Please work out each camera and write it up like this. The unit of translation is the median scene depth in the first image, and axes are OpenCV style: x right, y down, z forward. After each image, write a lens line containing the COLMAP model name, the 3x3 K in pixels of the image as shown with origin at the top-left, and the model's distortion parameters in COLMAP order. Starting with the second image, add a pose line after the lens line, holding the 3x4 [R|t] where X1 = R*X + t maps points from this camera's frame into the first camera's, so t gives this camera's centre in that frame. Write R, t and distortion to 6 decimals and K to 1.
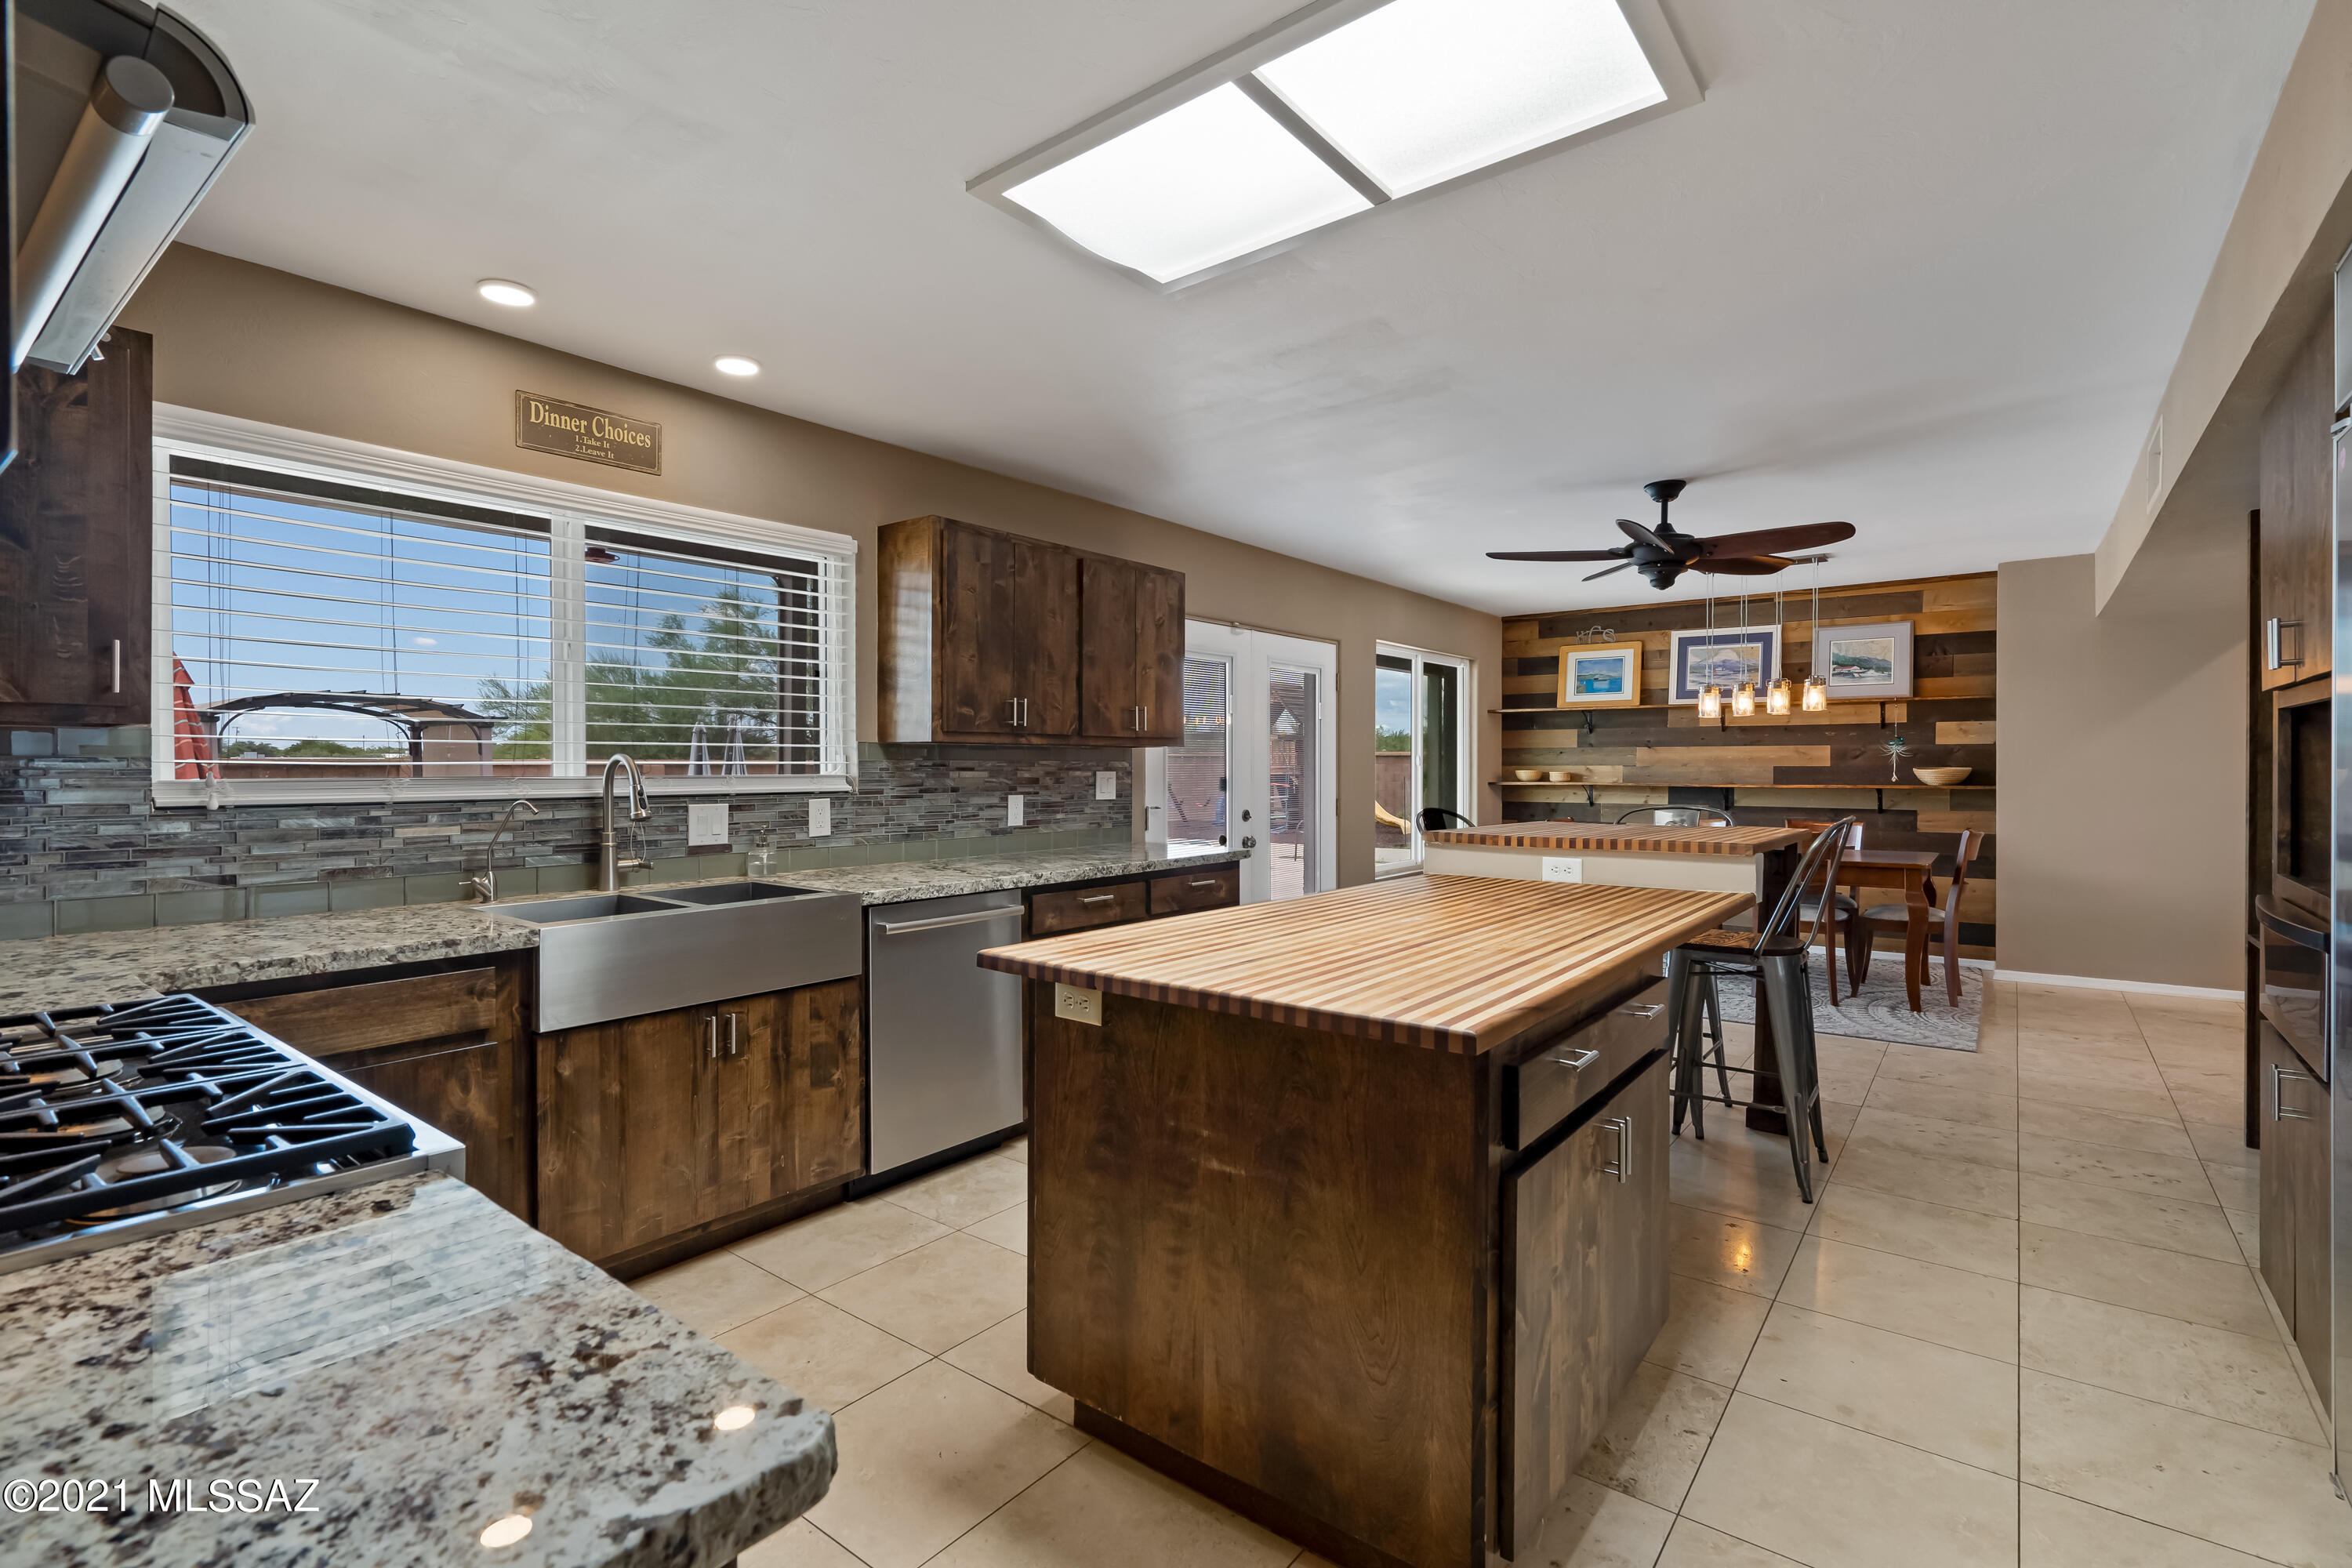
lens RADIAL K [[1101.5, 0, 1198.0], [0, 1101.5, 779.4], [0, 0, 1]] dist [-0.014755, 0.003220]
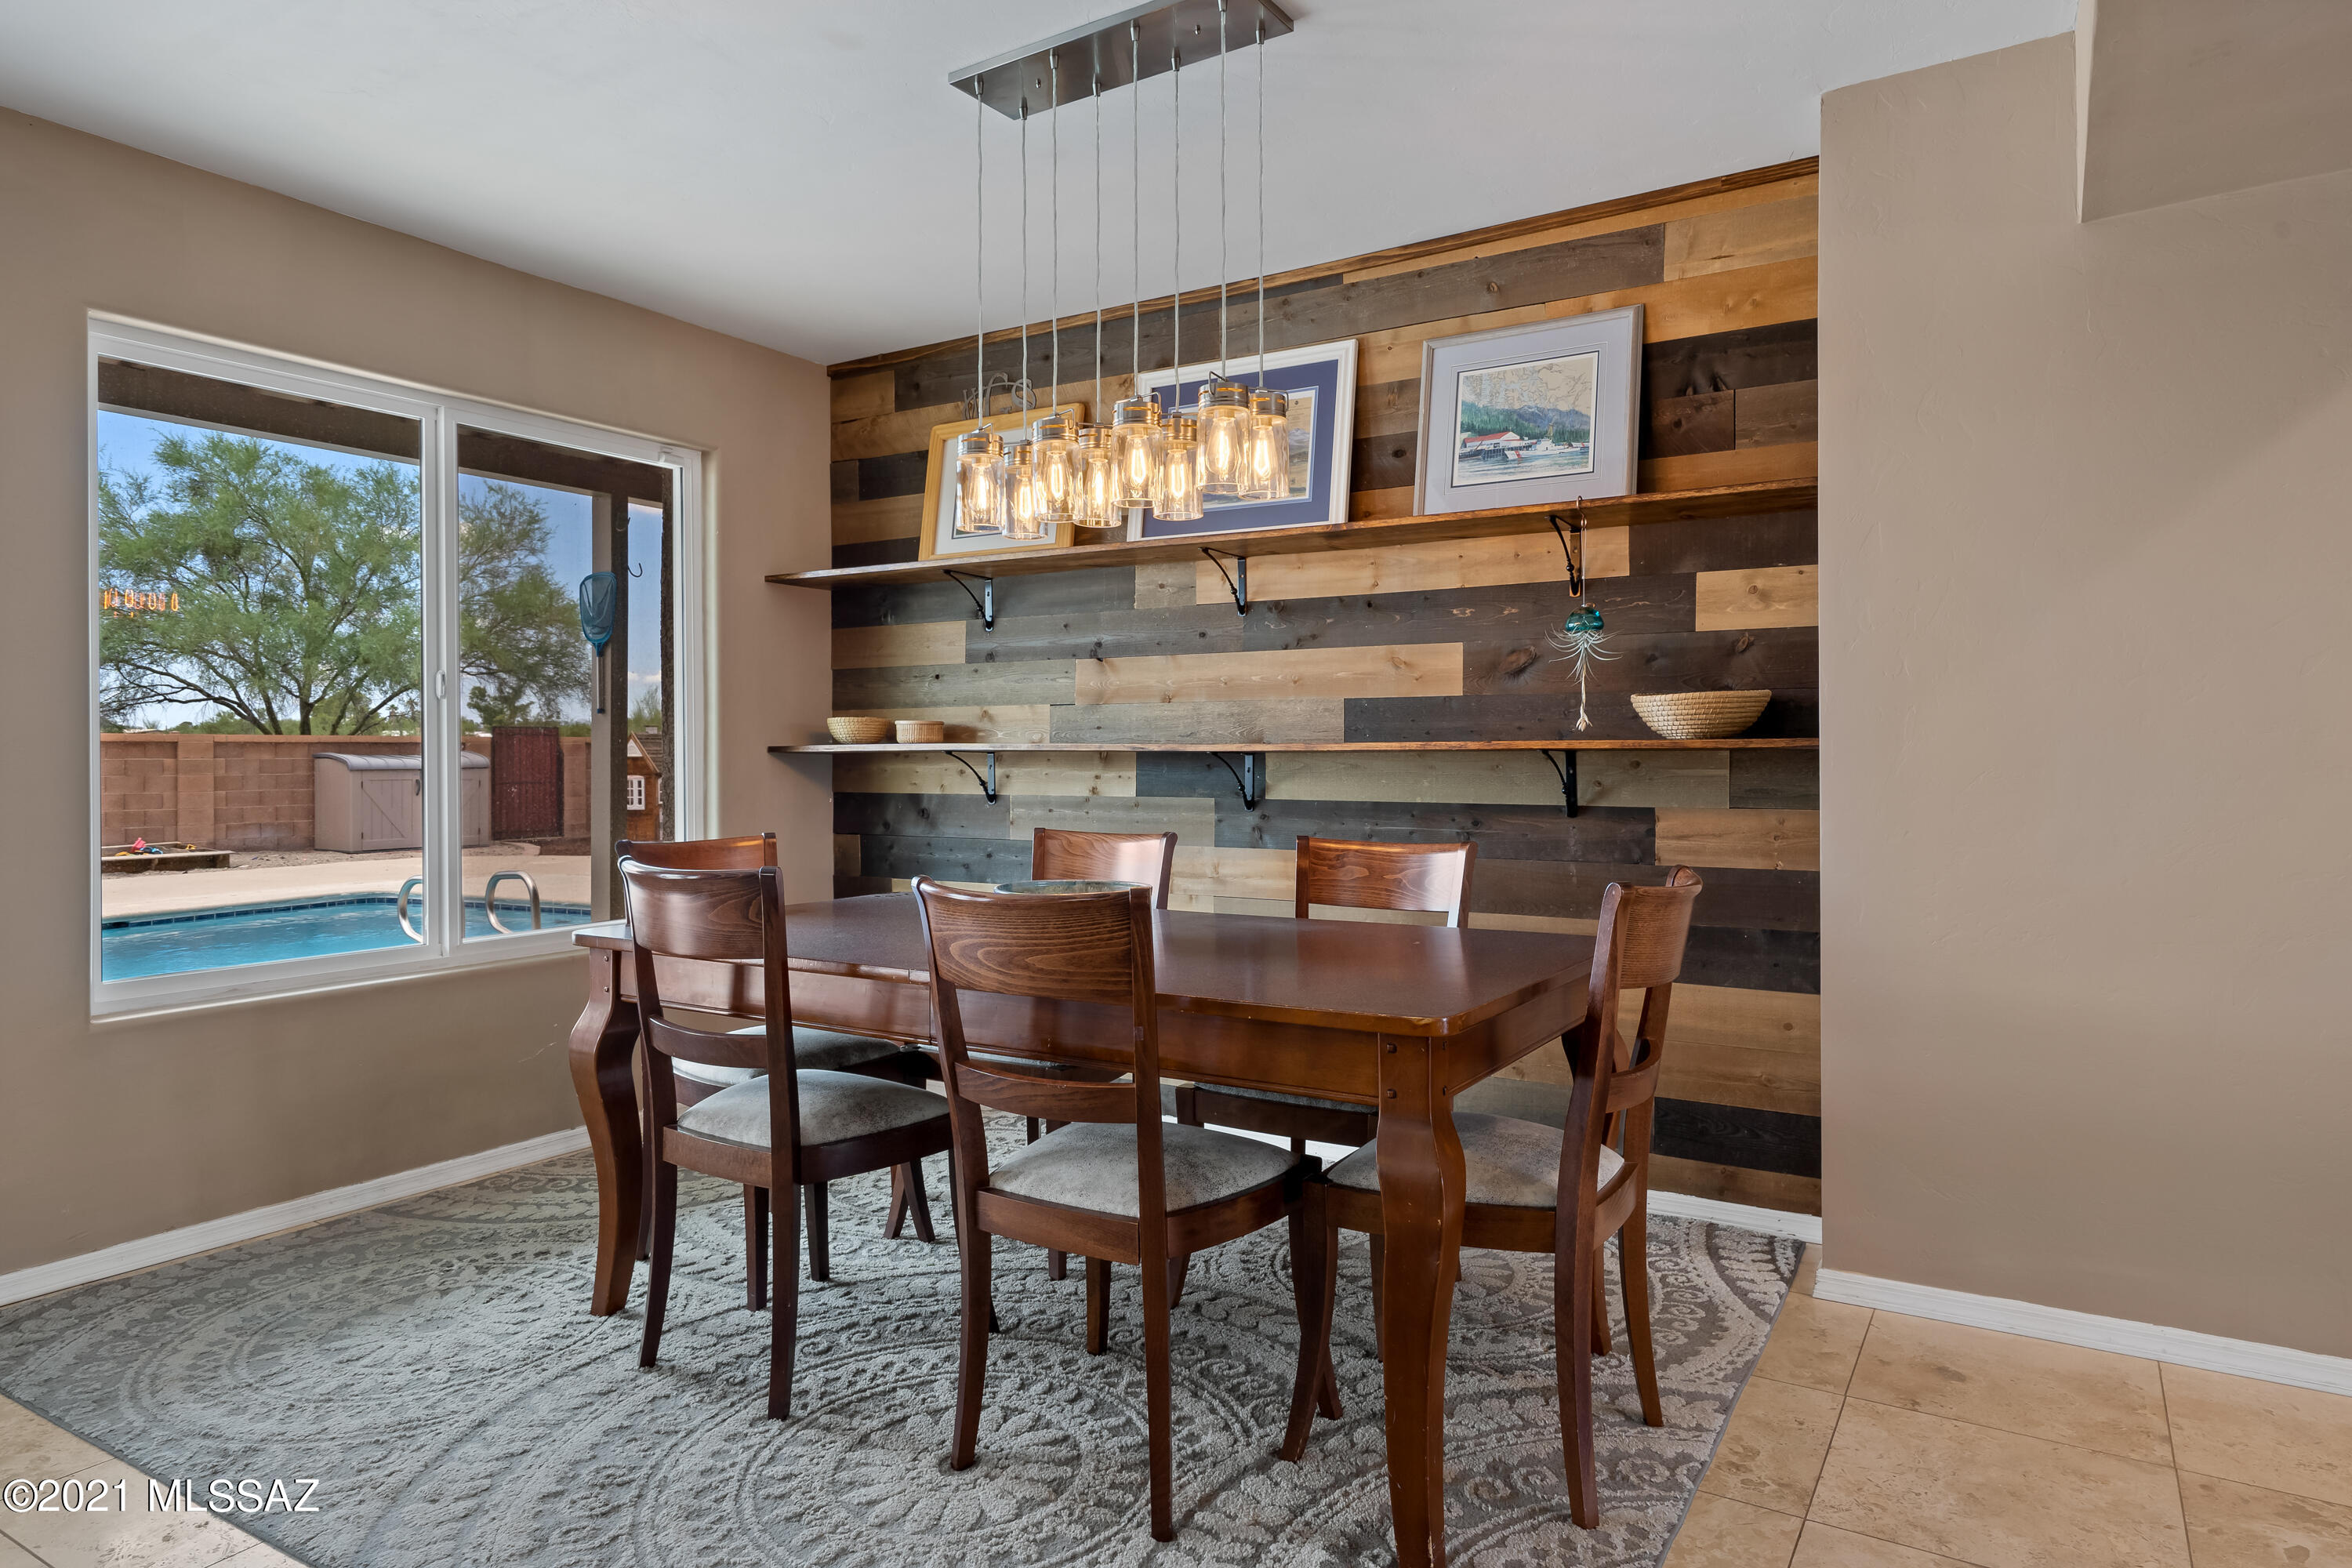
lens RADIAL K [[1427.0, 0, 1242.7], [0, 1427.0, 763.4], [0, 0, 1]] dist [0.004947, 0.000966]
pose [[0.994761, -0.005107, 0.102102, 0.445086], [0.005381, 0.999983, -0.002409, 0.012785], [-0.102088, 0.002946, 0.994771, 0.501764]]
